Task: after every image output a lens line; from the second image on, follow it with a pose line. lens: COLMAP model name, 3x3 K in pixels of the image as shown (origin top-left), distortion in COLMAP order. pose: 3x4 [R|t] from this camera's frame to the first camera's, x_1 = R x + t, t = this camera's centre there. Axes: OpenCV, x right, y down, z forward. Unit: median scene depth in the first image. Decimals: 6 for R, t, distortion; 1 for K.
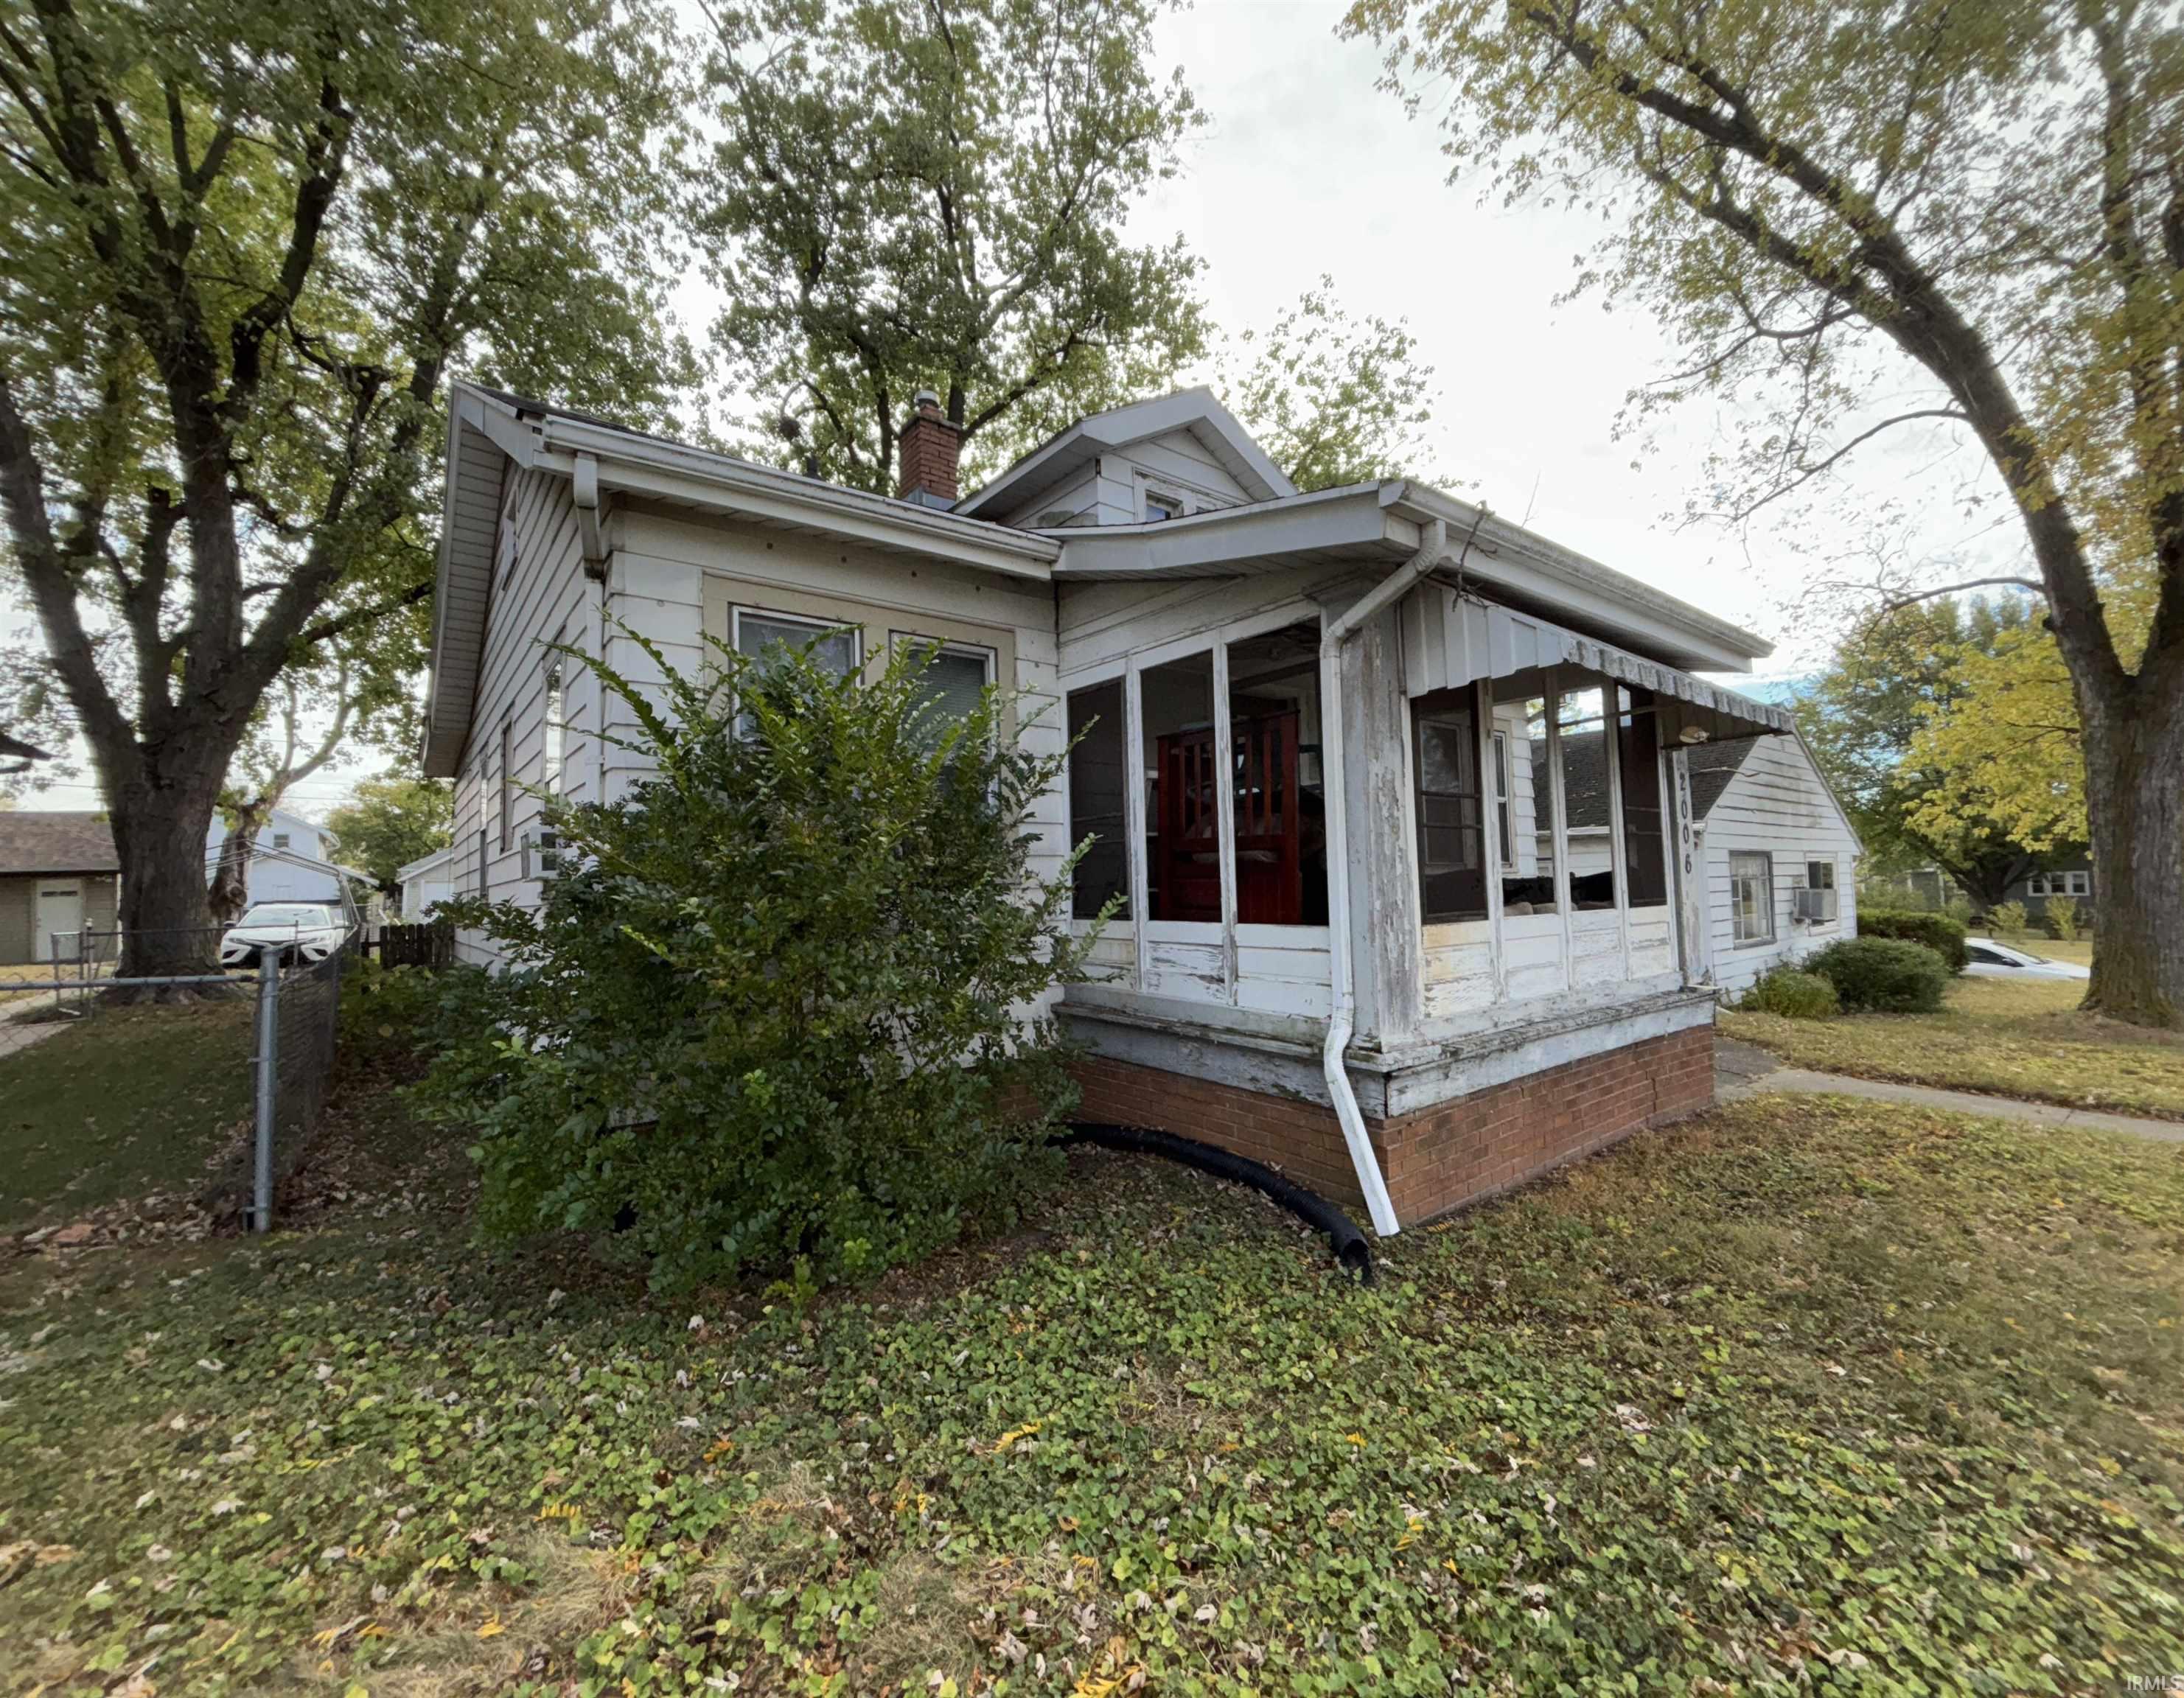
lens RADIAL K [[897.4, 0, 1092.0], [0, 897.4, 840.4], [0, 0, 1]] dist [0.001624, 0.000165]
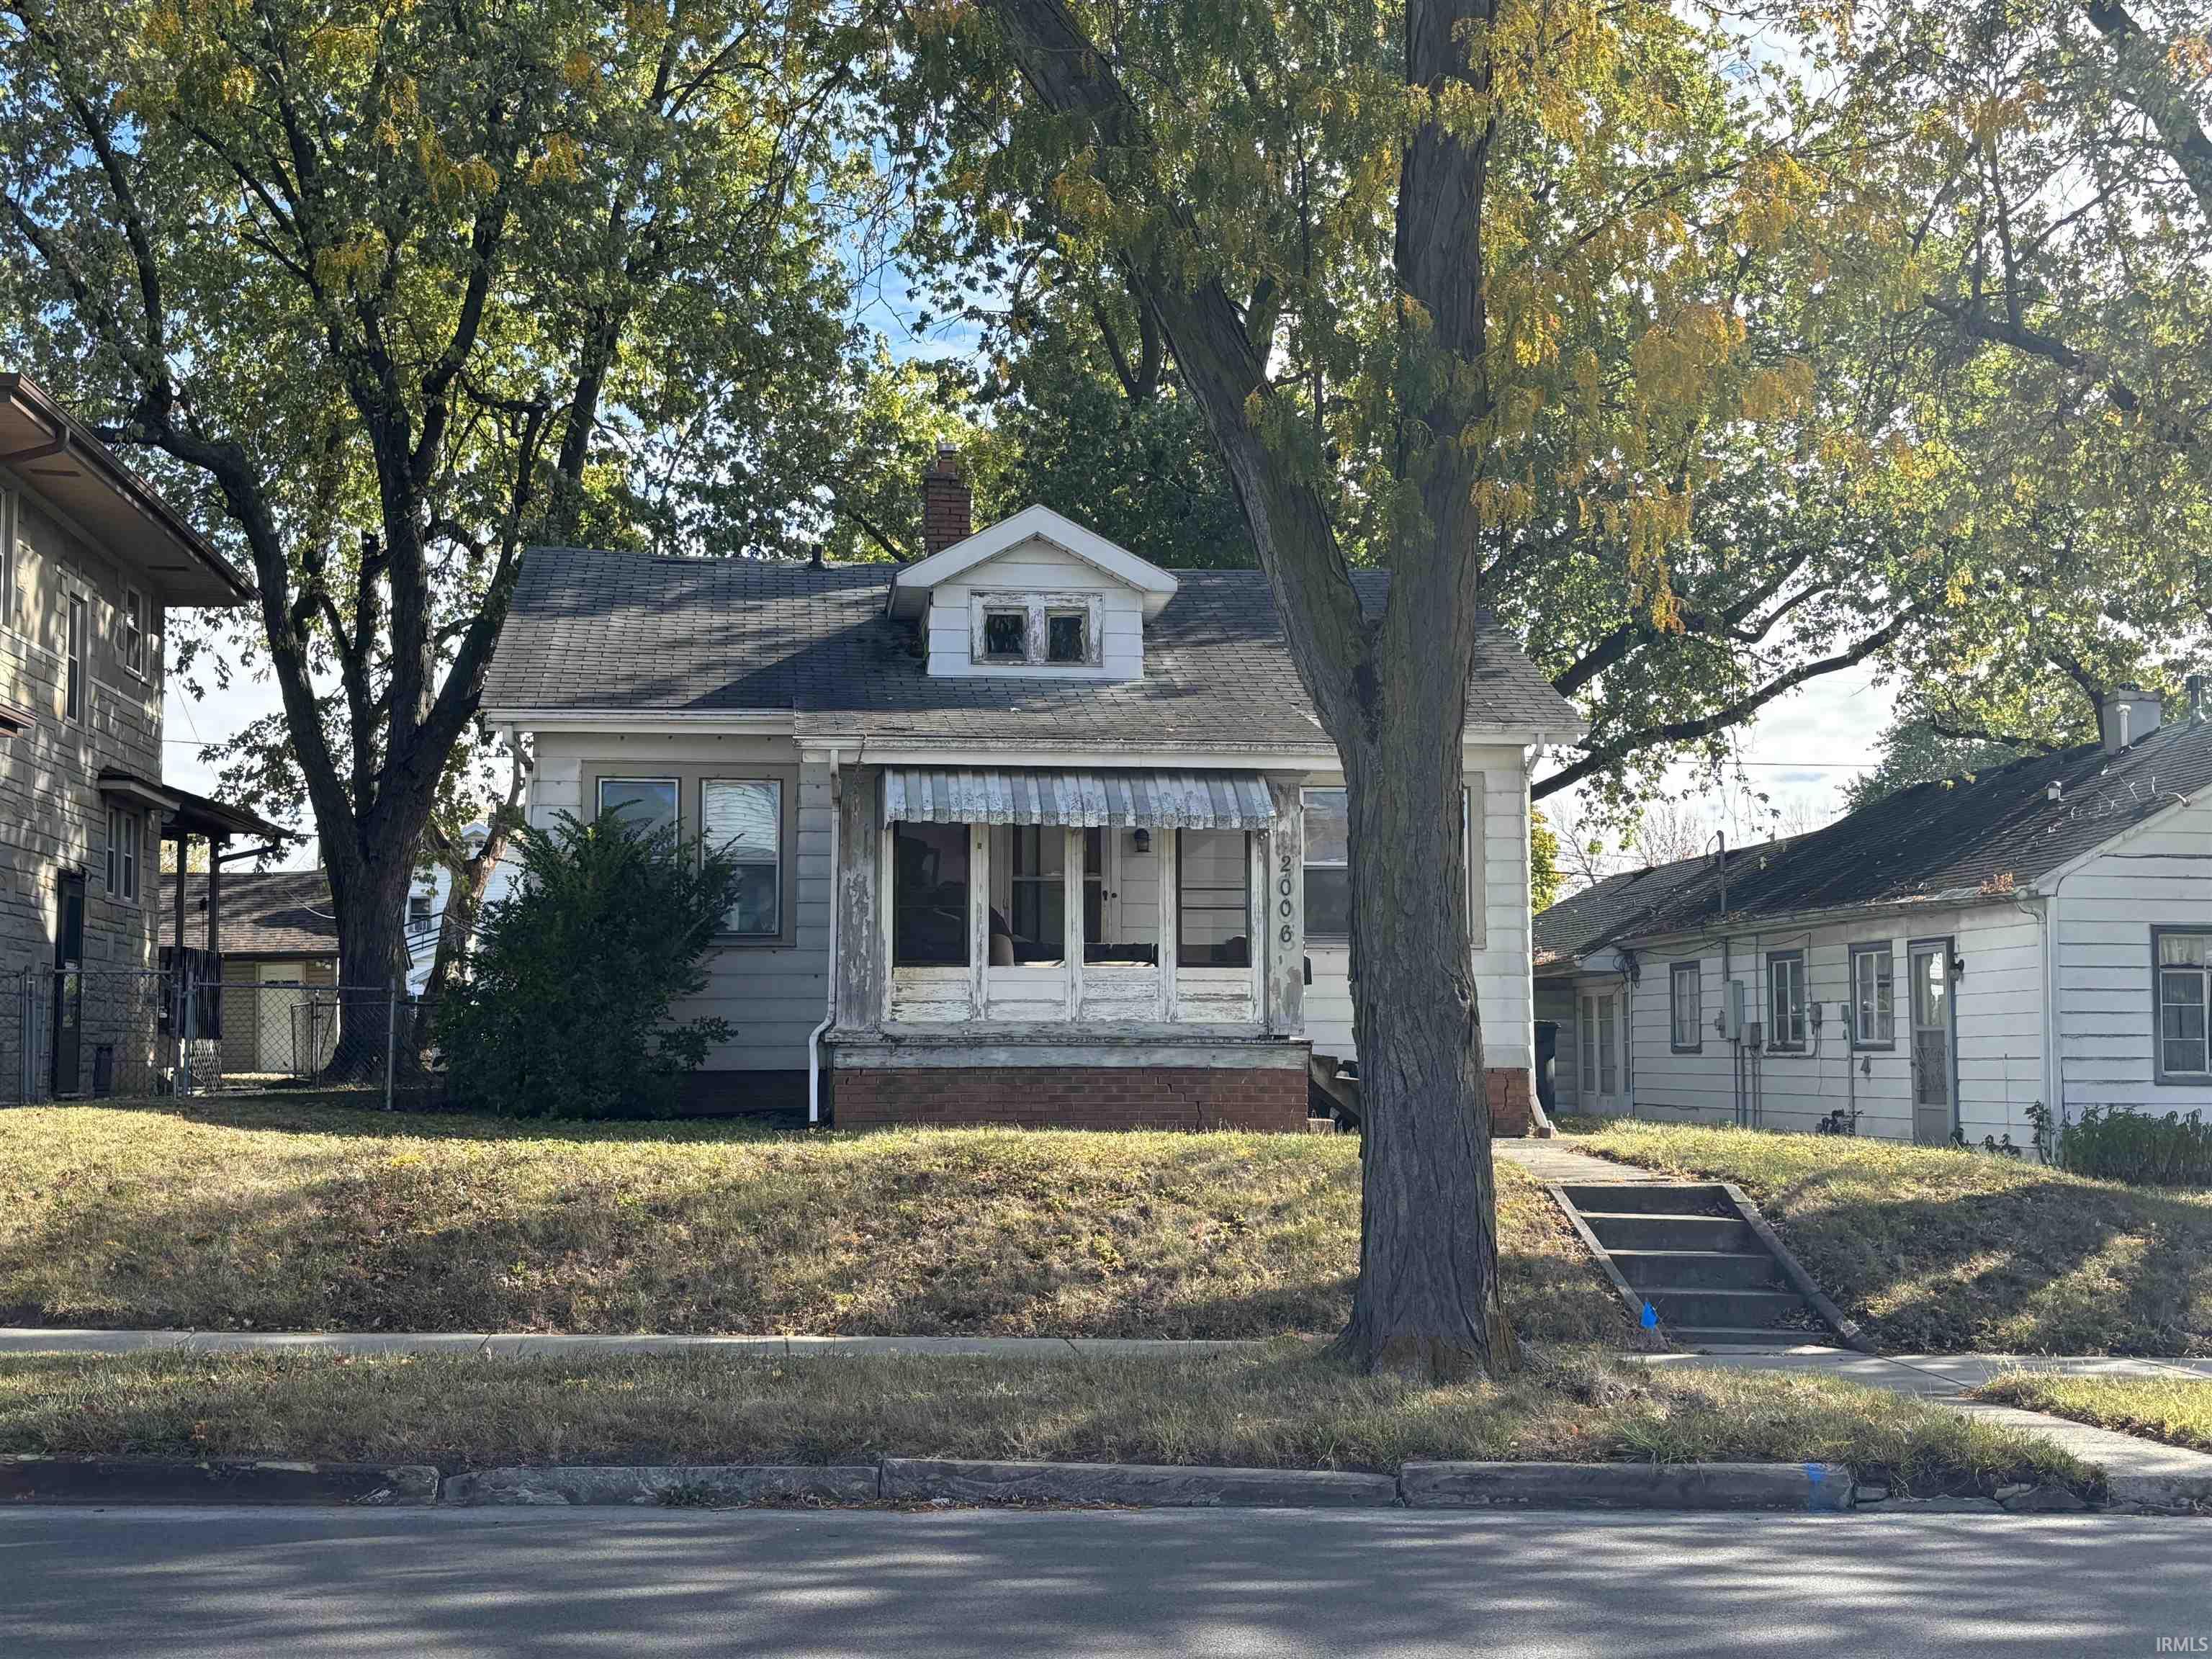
lens RADIAL K [[2722.6, 0, 1103.8], [0, 2722.6, 828.7], [0, 0, 1]] dist [-0.004115, 0.000000]
pose [[0.856116, -0.021317, -0.516344, 1.070793], [0.011488, 0.999687, -0.022225, -0.016075], [0.516656, 0.013096, 0.856093, -1.020570]]
